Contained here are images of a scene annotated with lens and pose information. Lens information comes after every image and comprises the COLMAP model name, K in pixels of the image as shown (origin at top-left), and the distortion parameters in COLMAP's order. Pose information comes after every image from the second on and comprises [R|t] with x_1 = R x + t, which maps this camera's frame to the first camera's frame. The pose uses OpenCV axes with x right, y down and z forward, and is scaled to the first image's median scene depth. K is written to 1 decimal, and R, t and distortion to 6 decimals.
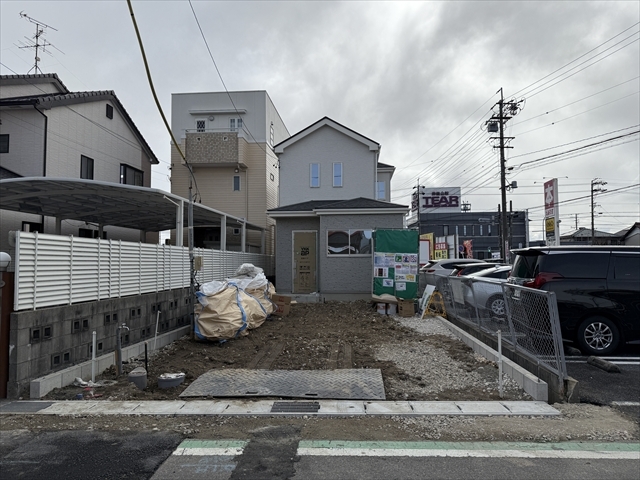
lens RADIAL K [[442.1, 0, 320.0], [0, 442.1, 240.0], [0, 0, 1]] dist [0.060359, -0.064051]
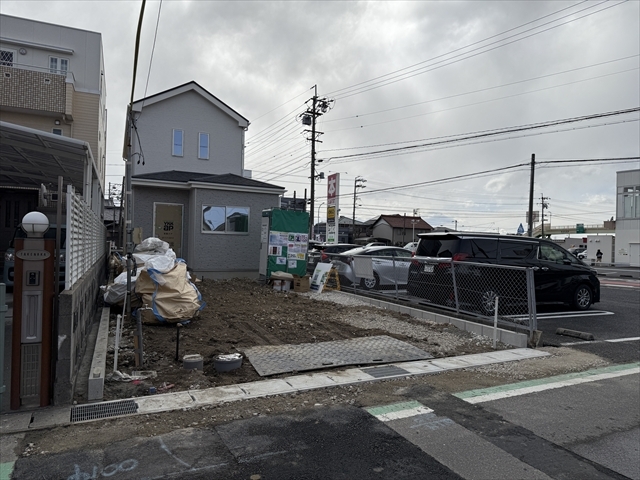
lens RADIAL K [[442.1, 0, 320.0], [0, 442.1, 240.0], [0, 0, 1]] dist [0.060359, -0.064051]
pose [[0.870208, 0.032945, 0.491582, -0.286657], [-0.055353, 0.997982, 0.031103, 0.011326], [-0.489565, -0.054277, 0.870276, 0.058115]]
